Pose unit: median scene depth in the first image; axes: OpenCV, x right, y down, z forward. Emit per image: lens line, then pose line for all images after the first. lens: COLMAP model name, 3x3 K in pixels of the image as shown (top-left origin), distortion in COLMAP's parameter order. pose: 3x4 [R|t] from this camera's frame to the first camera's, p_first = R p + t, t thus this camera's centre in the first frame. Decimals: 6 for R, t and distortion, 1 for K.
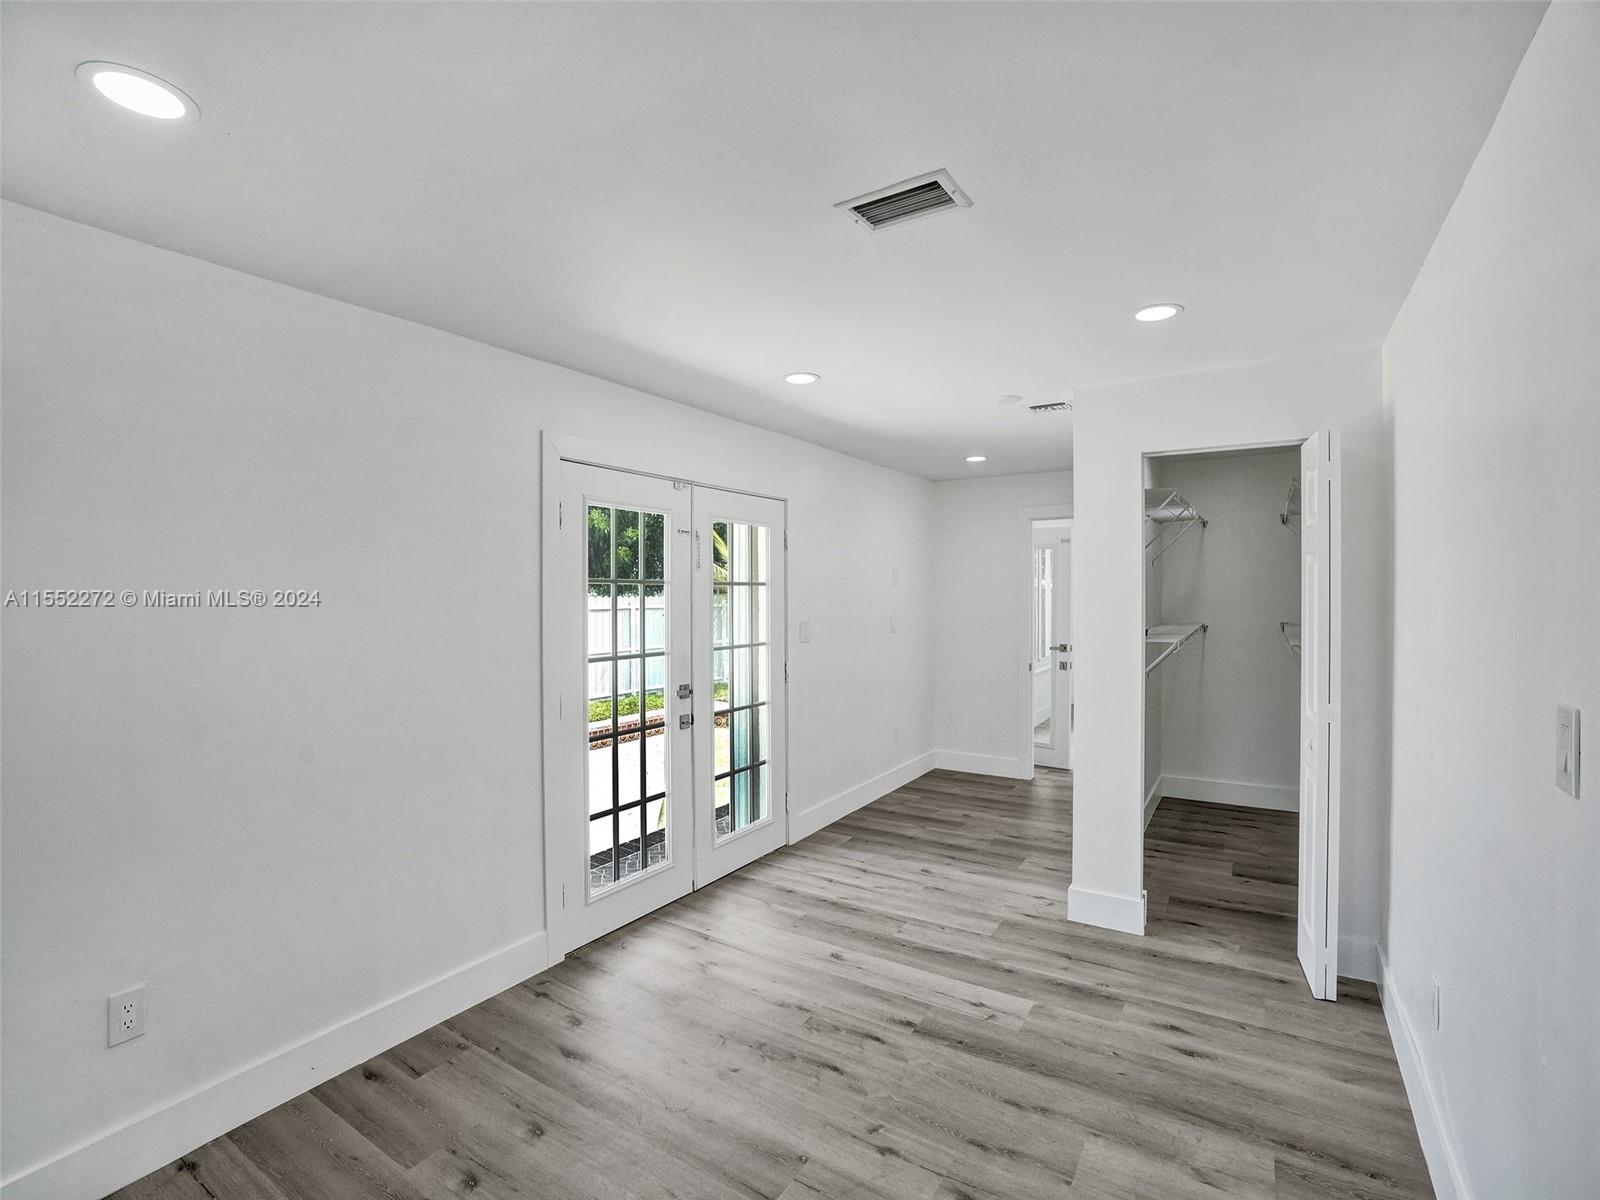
lens RADIAL K [[743.1, 0, 802.7], [0, 743.1, 600.7], [0, 0, 1]] dist [-0.066127, 0.026087]
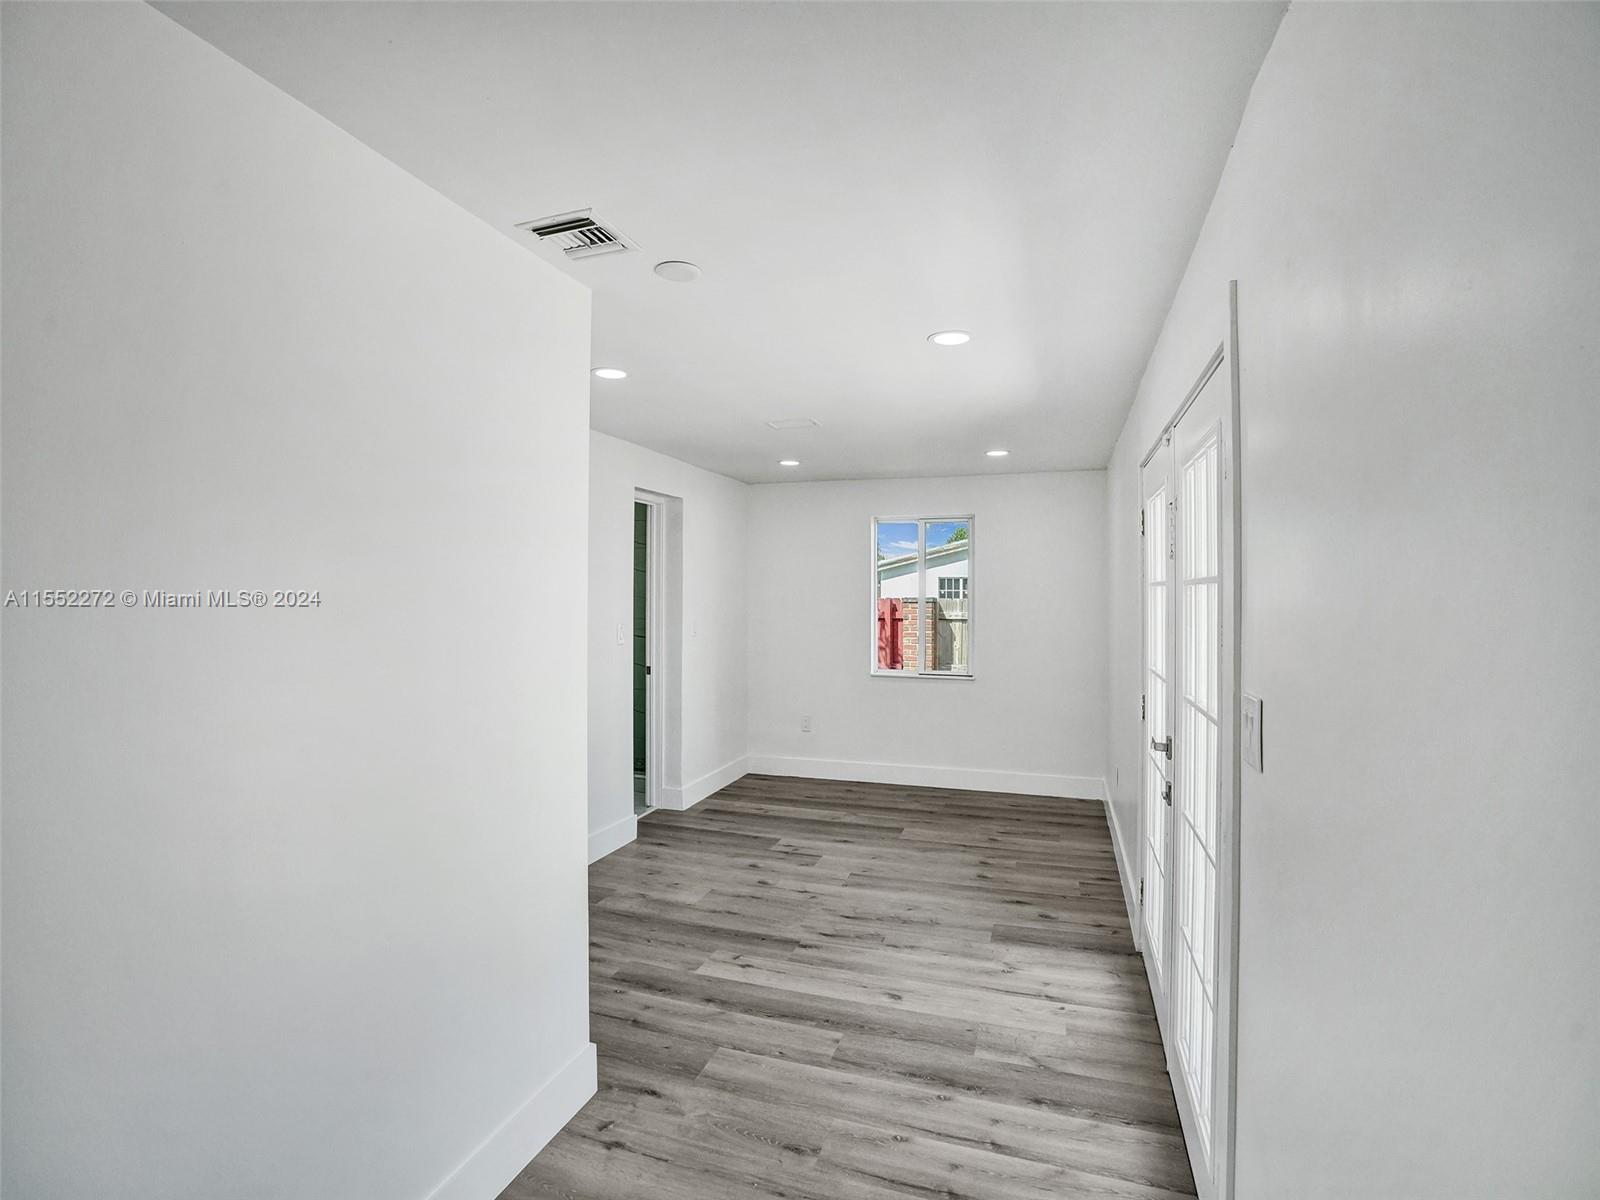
lens RADIAL K [[743.1, 0, 802.7], [0, 743.1, 600.7], [0, 0, 1]] dist [-0.066127, 0.026087]
pose [[-0.971656, 0.004047, -0.236364, 0.413646], [-0.000549, 0.999812, 0.019374, -0.026331], [0.236398, 0.018955, -0.971471, 2.067124]]
